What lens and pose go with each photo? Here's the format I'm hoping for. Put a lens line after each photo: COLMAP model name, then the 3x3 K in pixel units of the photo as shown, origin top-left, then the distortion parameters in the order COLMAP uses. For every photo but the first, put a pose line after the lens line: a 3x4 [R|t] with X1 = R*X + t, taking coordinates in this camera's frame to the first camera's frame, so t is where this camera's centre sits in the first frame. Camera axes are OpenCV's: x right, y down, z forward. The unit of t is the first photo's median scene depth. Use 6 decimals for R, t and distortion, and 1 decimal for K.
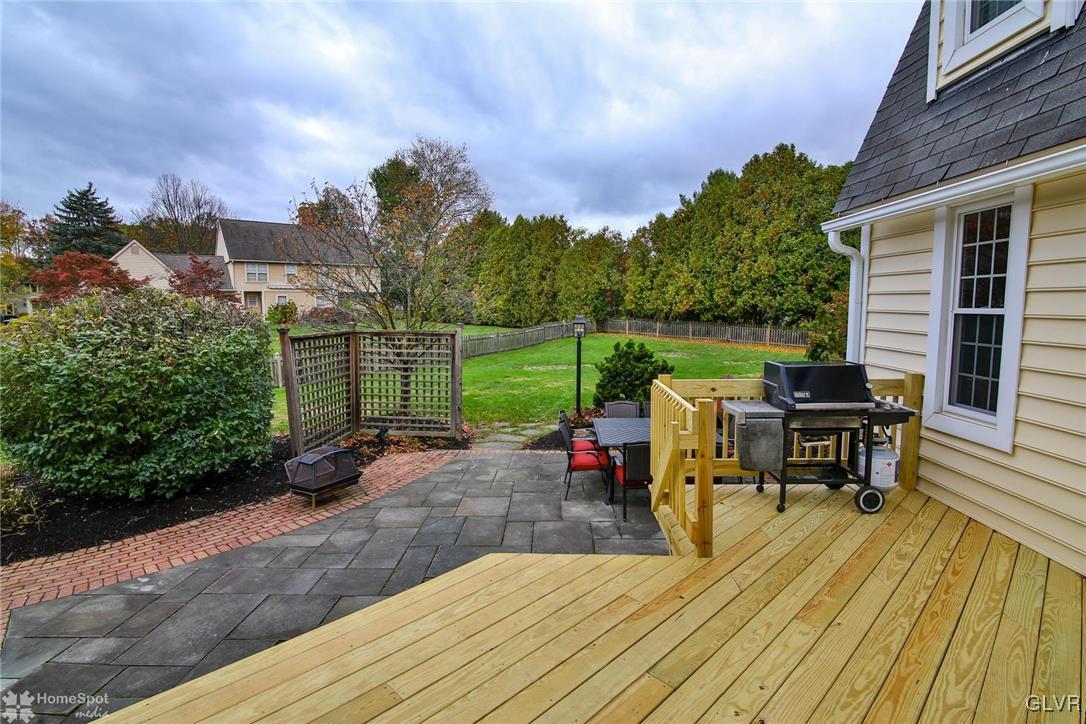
lens RADIAL K [[526.3, 0, 541.1], [0, 526.3, 356.7], [0, 0, 1]] dist [-0.017940, -0.000162]
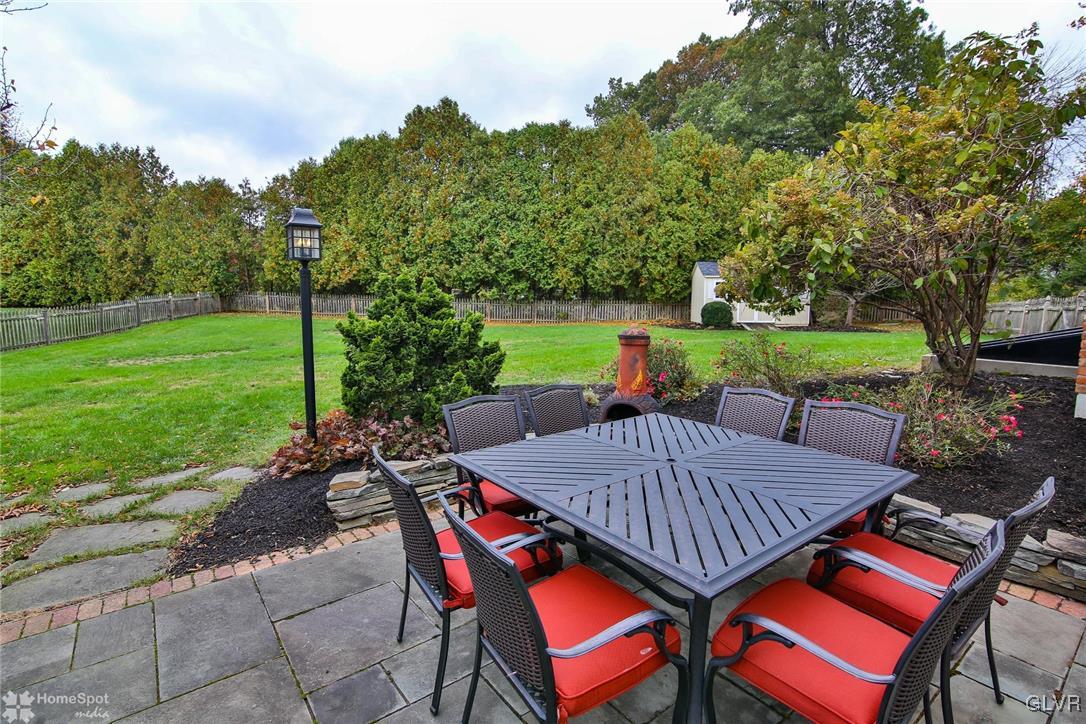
lens RADIAL K [[526.3, 0, 542.9], [0, 526.3, 360.2], [0, 0, 1]] dist [-0.017940, -0.000162]
pose [[0.775002, -0.074365, 0.627568, -0.049697], [0.053092, 0.997203, 0.052601, 0.030475], [-0.629725, -0.007448, 0.776783, 0.538471]]
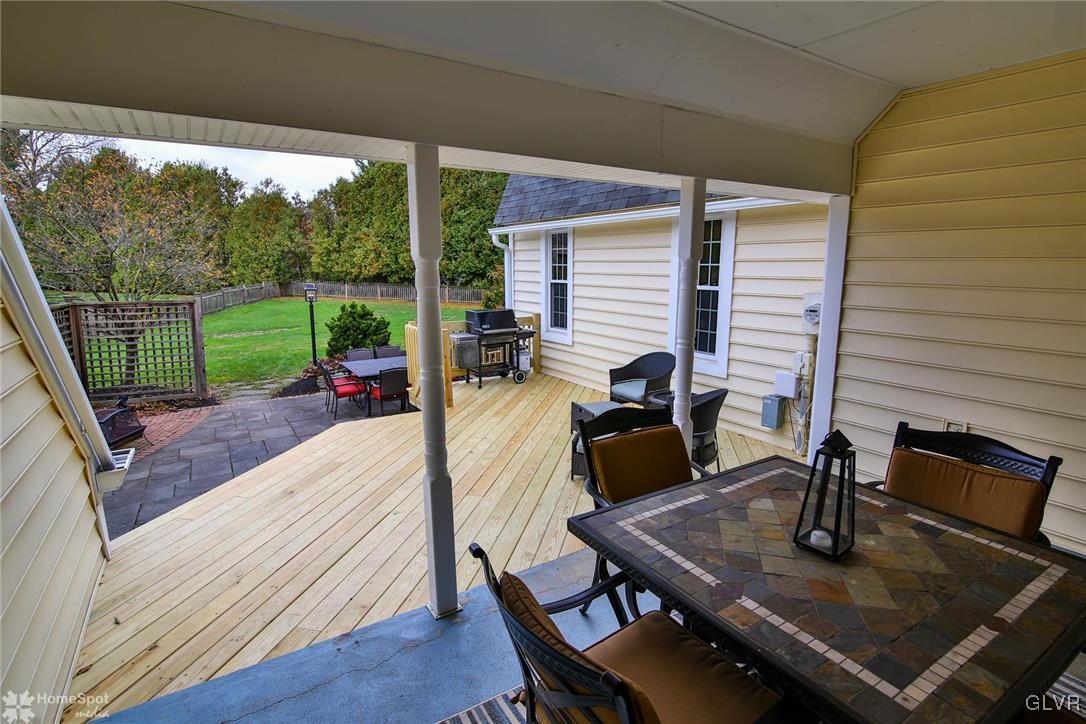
lens RADIAL K [[526.3, 0, 542.6], [0, 526.3, 357.3], [0, 0, 1]] dist [-0.017940, -0.000162]
pose [[0.827098, -0.094658, 0.554030, -0.162418], [0.051934, 0.994370, 0.092360, 0.007000], [-0.559654, -0.047618, 0.827357, -0.284500]]
